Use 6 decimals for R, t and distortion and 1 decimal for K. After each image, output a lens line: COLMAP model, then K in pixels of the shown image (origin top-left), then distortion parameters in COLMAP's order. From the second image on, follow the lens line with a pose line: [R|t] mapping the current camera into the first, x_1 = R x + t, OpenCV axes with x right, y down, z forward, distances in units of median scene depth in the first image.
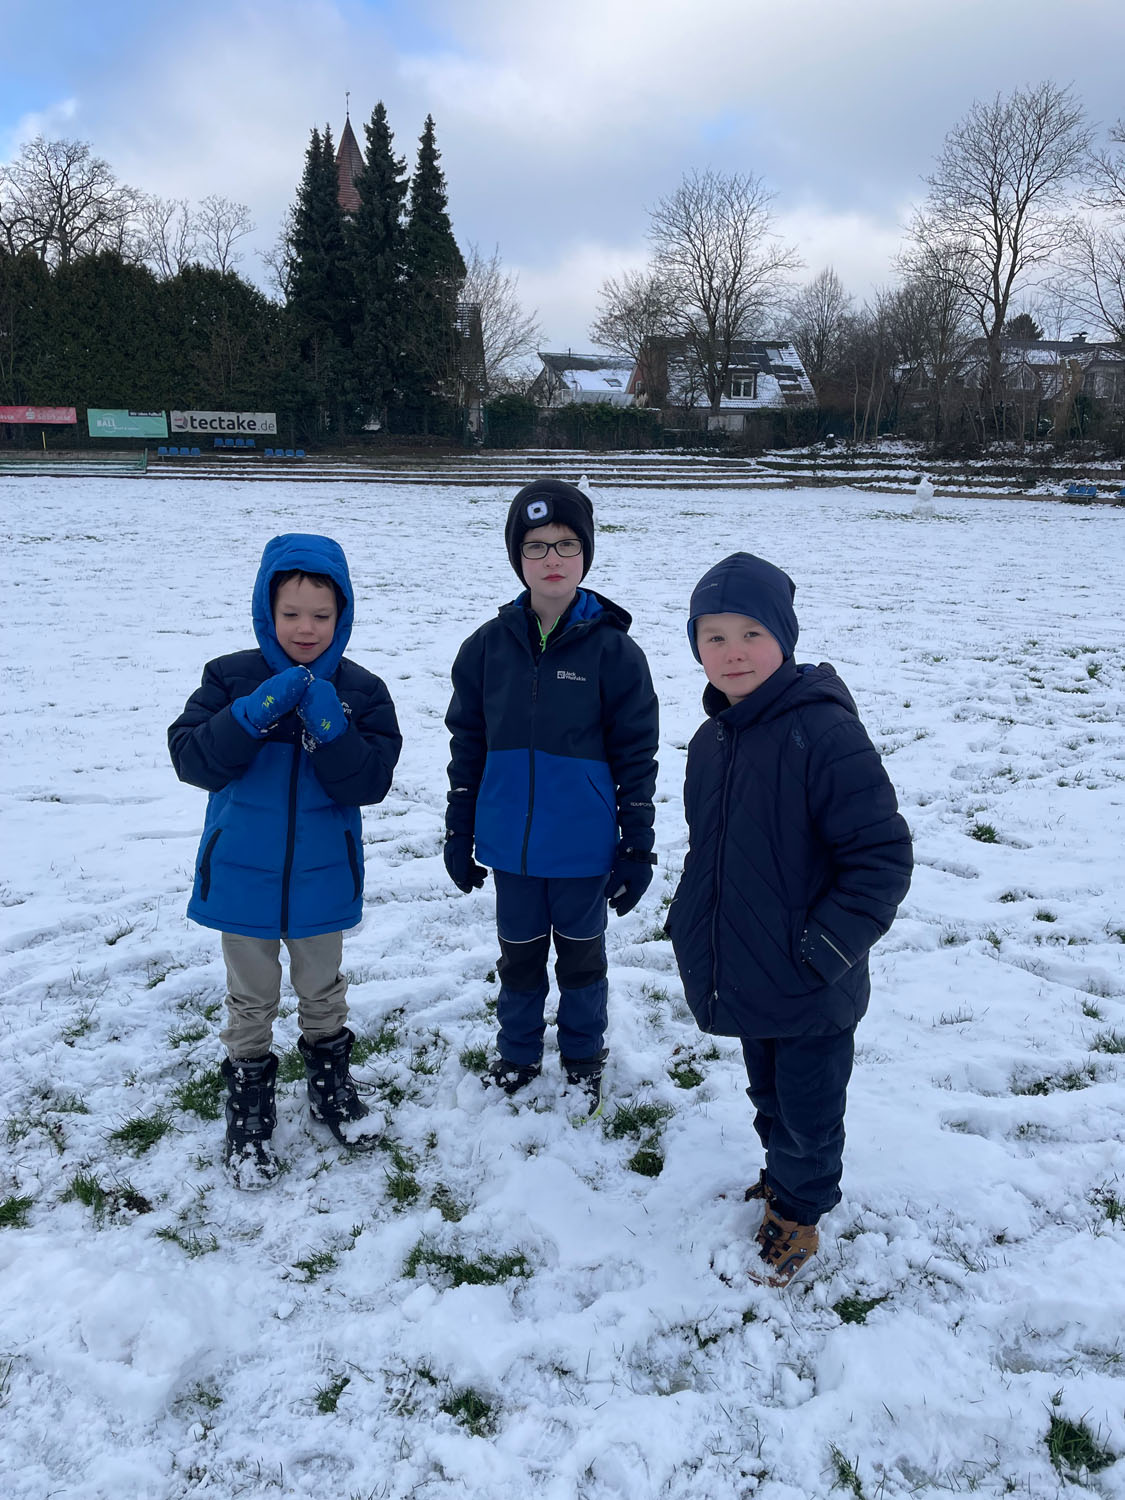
lens RADIAL K [[1129.8, 0, 562.9], [0, 1129.8, 743.4], [0, 0, 1]] dist [0.067345, -0.072254]
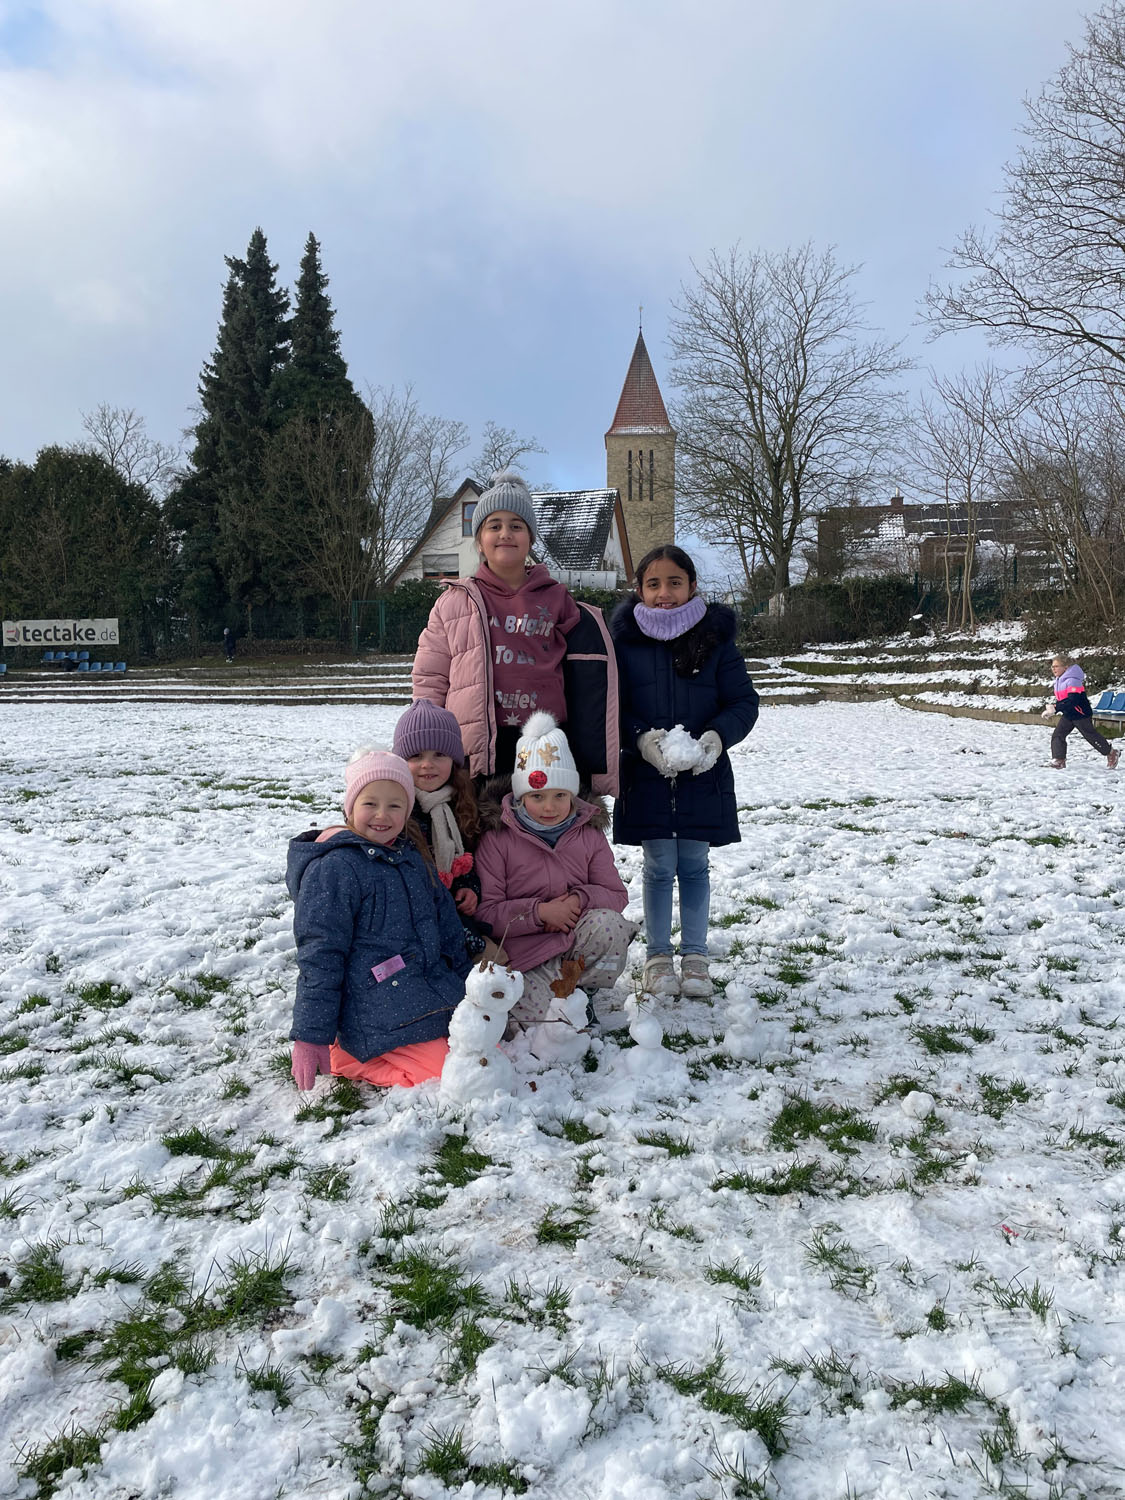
lens RADIAL K [[1129.8, 0, 572.8], [0, 1129.8, 741.1], [0, 0, 1]] dist [0.067345, -0.072254]
pose [[0.905366, 0.001538, -0.424629, 0.361404], [-0.082967, 0.981361, -0.173341, -0.099732], [0.416448, 0.192167, 0.888619, 0.458431]]
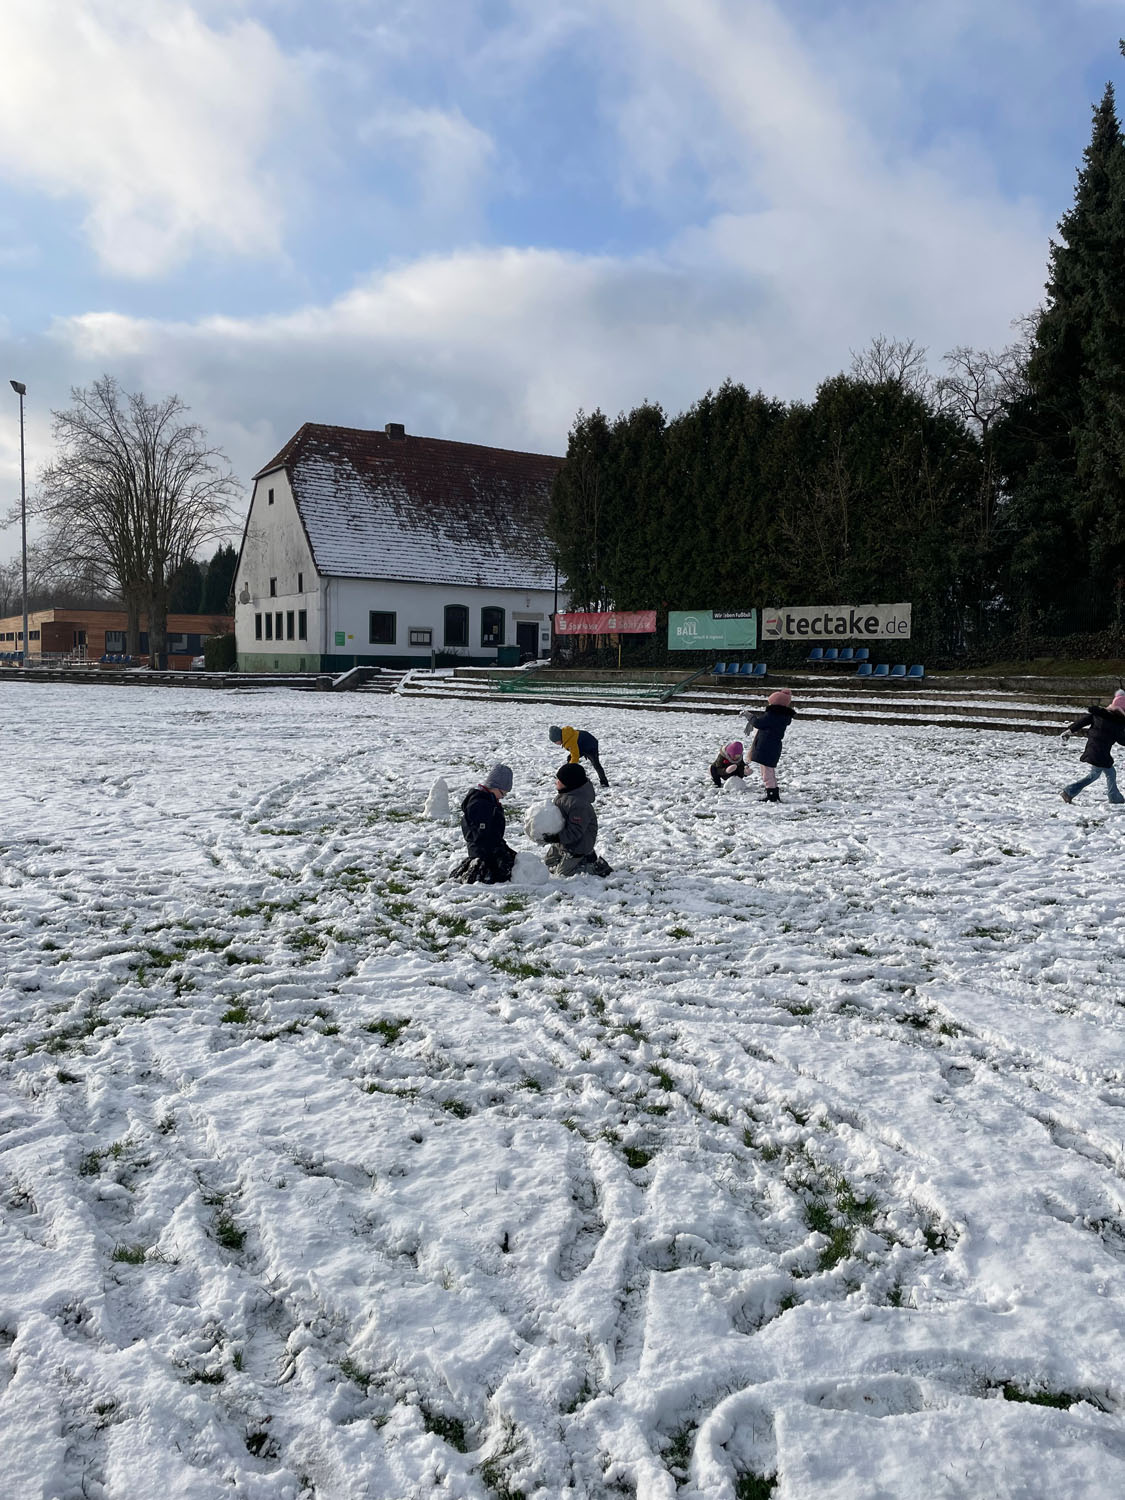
lens RADIAL K [[1129.8, 0, 561.9], [0, 1129.8, 740.9], [0, 0, 1]] dist [0.067345, -0.072254]
pose [[0.515211, 0.053928, -0.855365, 0.141559], [-0.217864, 0.973476, -0.069851, -0.148770], [0.828911, 0.222341, 0.513295, 0.591175]]
